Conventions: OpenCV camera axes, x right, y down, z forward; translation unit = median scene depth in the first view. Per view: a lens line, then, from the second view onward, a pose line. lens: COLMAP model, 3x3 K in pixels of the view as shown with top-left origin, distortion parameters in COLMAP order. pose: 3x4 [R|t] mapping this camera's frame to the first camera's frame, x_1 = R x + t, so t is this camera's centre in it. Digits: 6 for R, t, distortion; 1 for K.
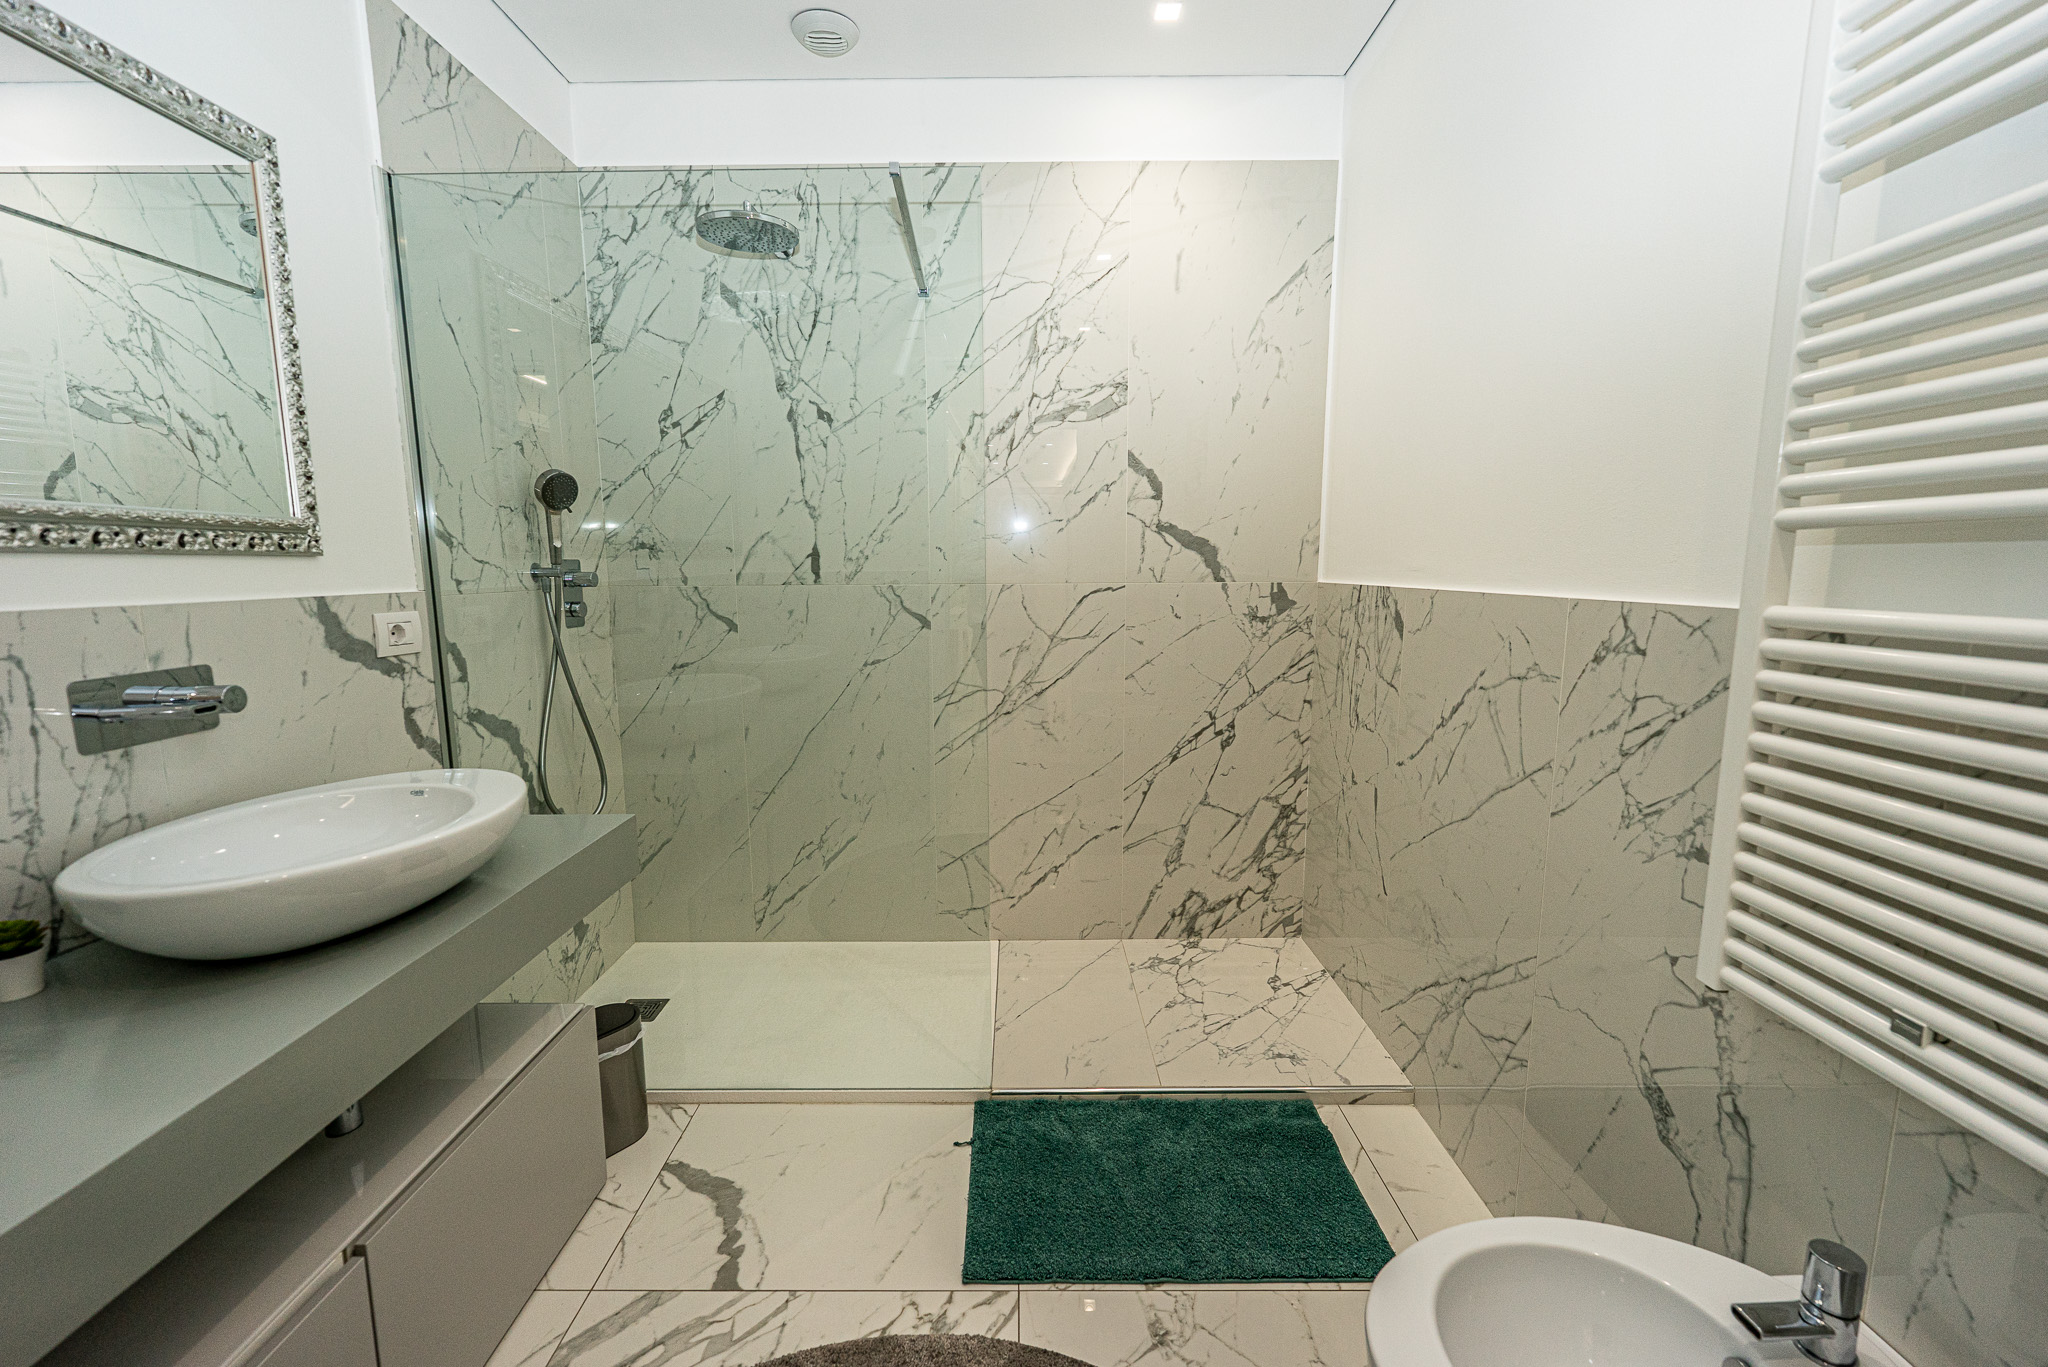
lens RADIAL K [[843.0, 0, 1015.3], [0, 843.0, 690.5], [0, 0, 1]] dist [0.002045, -0.001187]
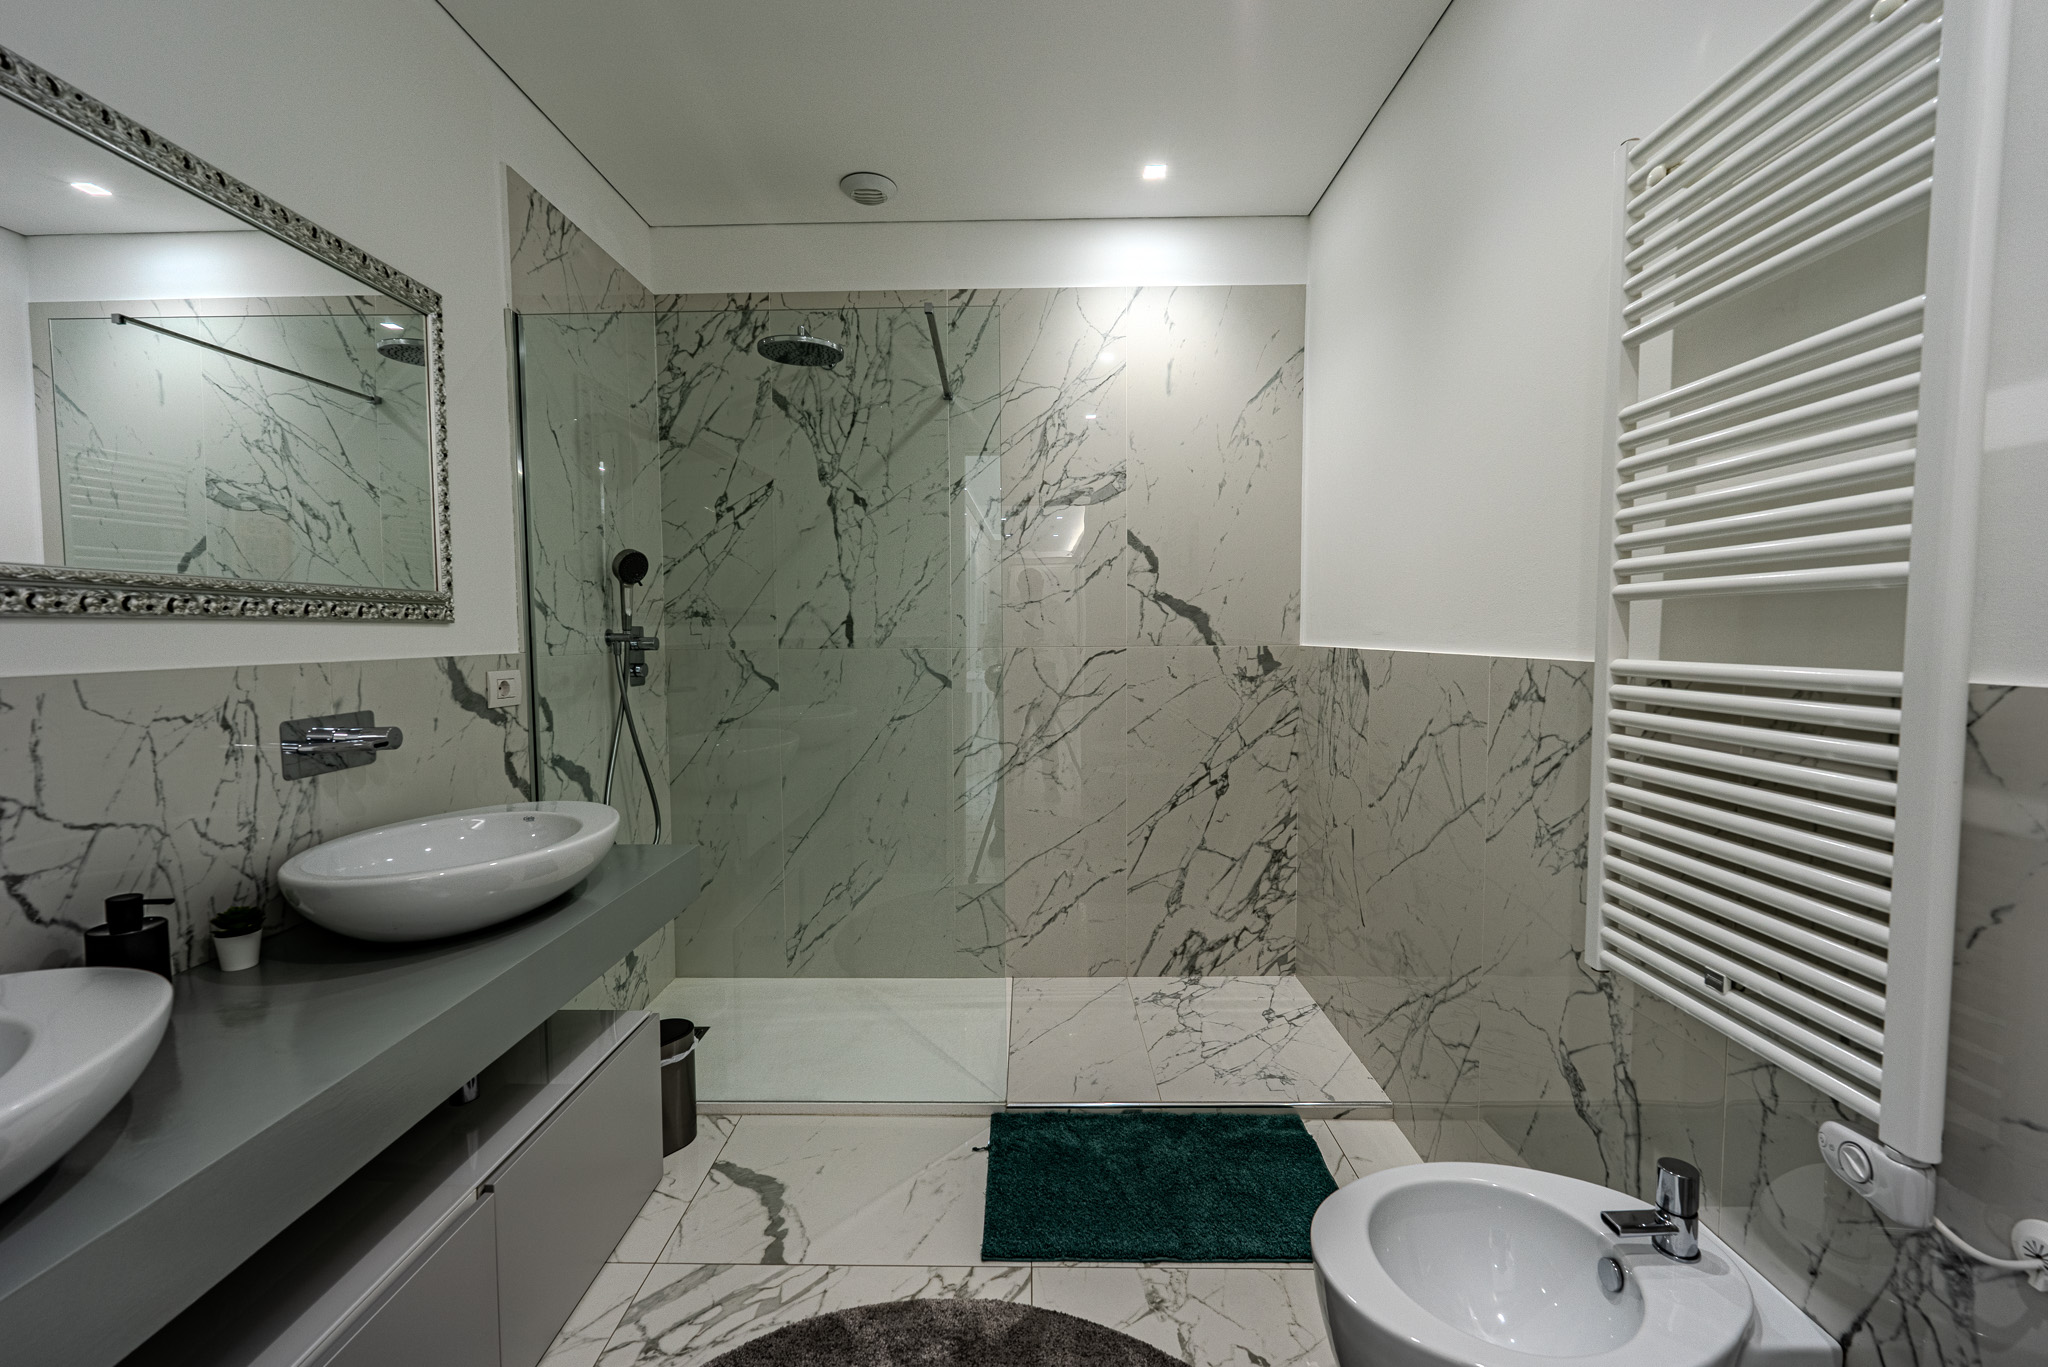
lens RADIAL K [[838.1, 0, 1017.2], [0, 838.1, 686.8], [0, 0, 1]] dist [0.001261, -0.001244]
pose [[0.999931, -0.000688, -0.011748, -0.000861], [-0.000283, 0.996595, -0.082449, 0.018193], [0.011765, 0.082447, 0.996526, -0.108704]]
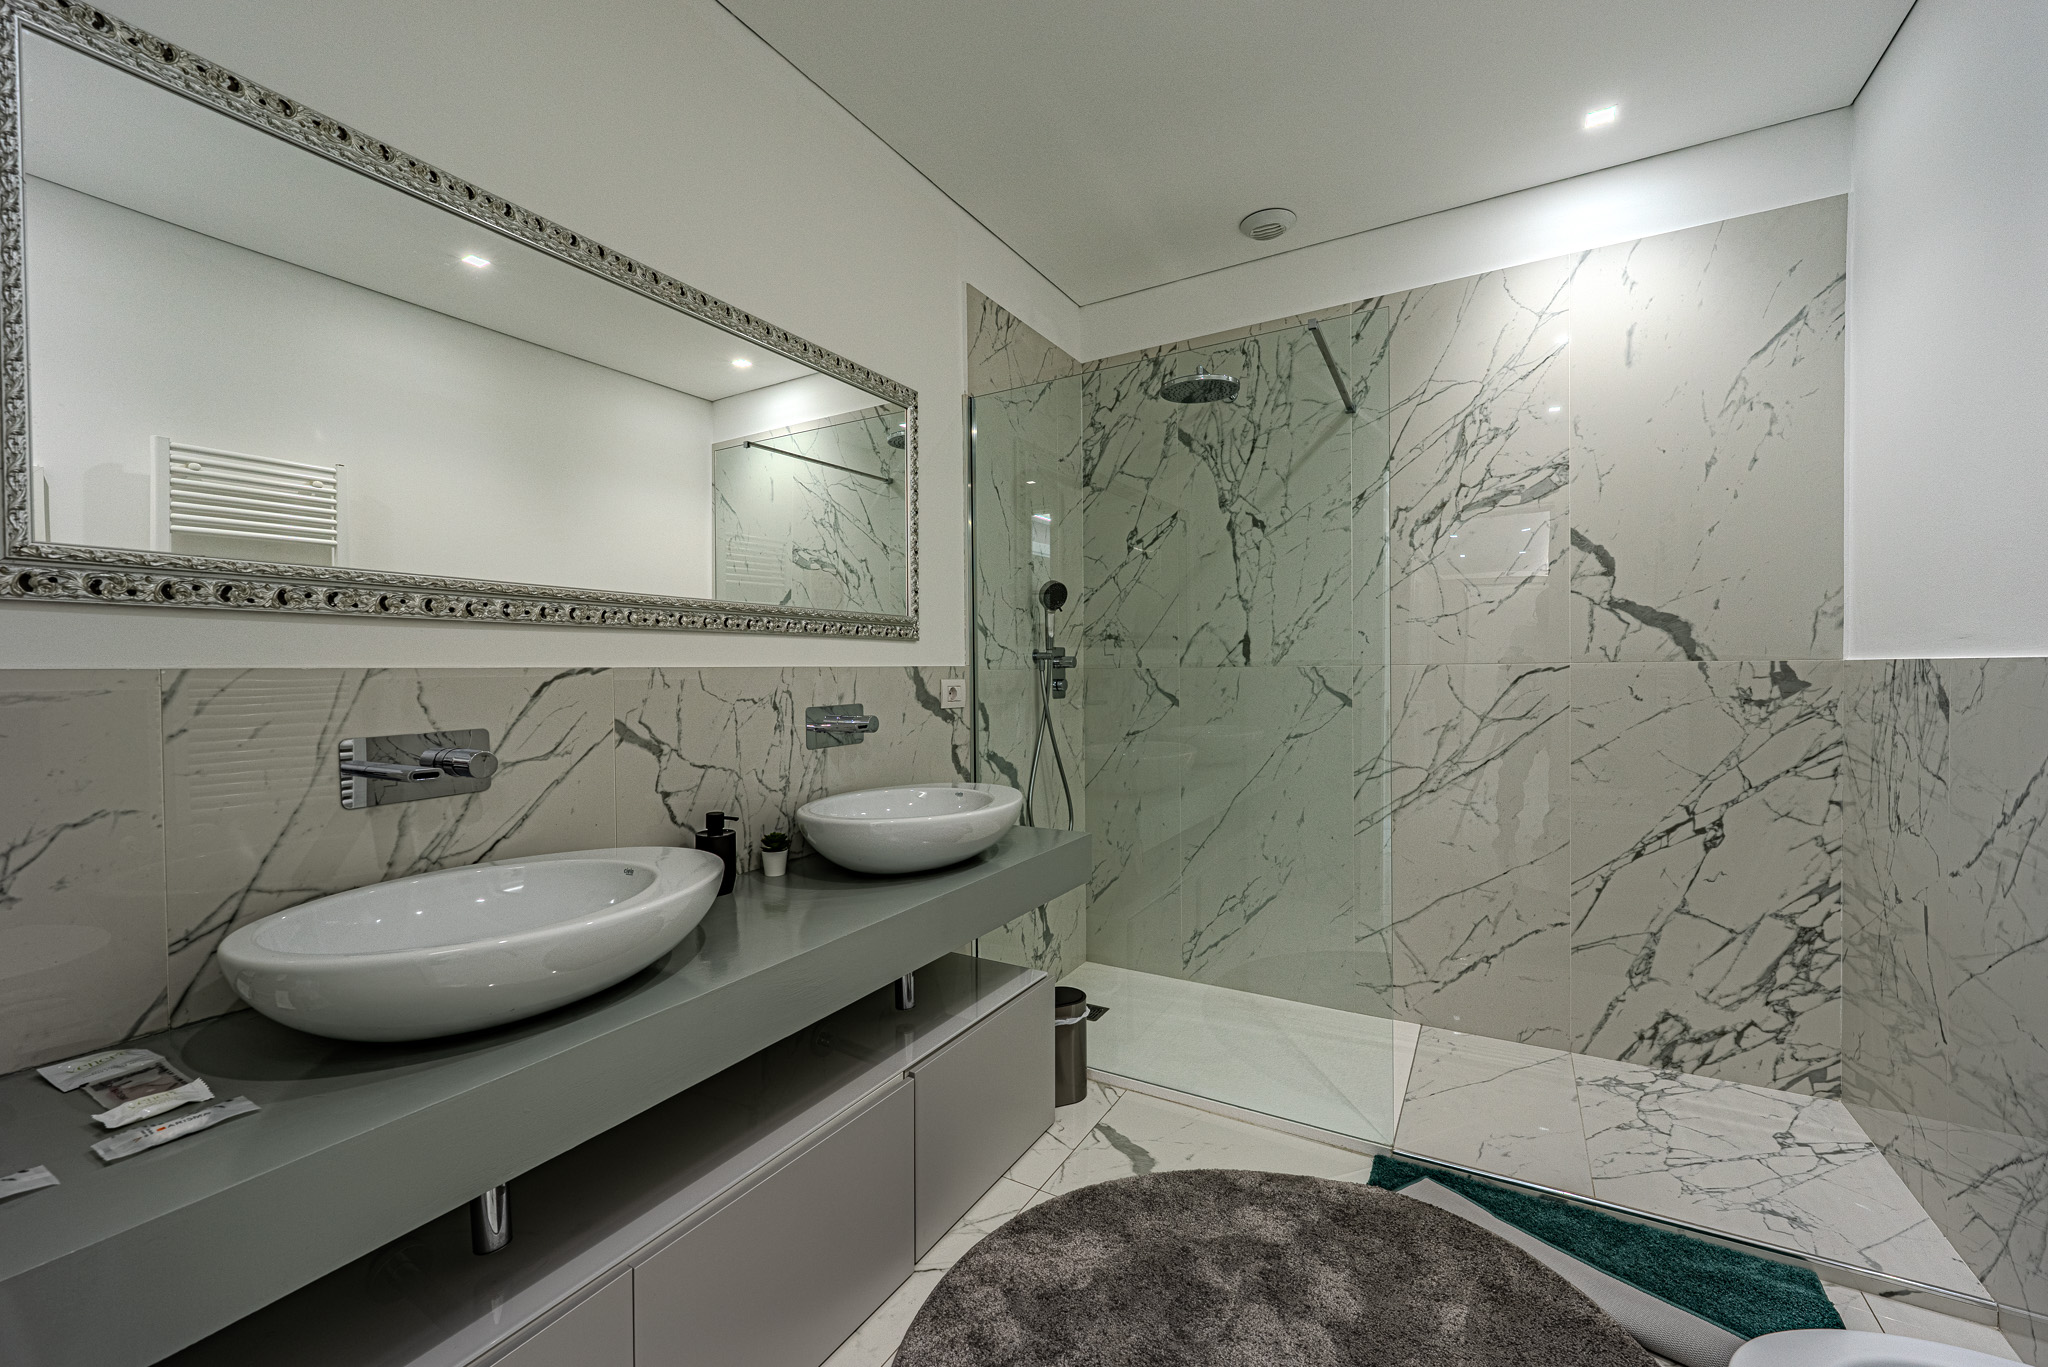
lens RADIAL K [[819.0, 0, 1019.2], [0, 819.0, 687.0], [0, 0, 1]] dist [-0.000200, -0.000717]
pose [[0.864837, 0.006083, -0.502015, 0.060959], [-0.067753, 0.992193, -0.104699, 0.043255], [0.497459, 0.124561, 0.858498, -0.119927]]
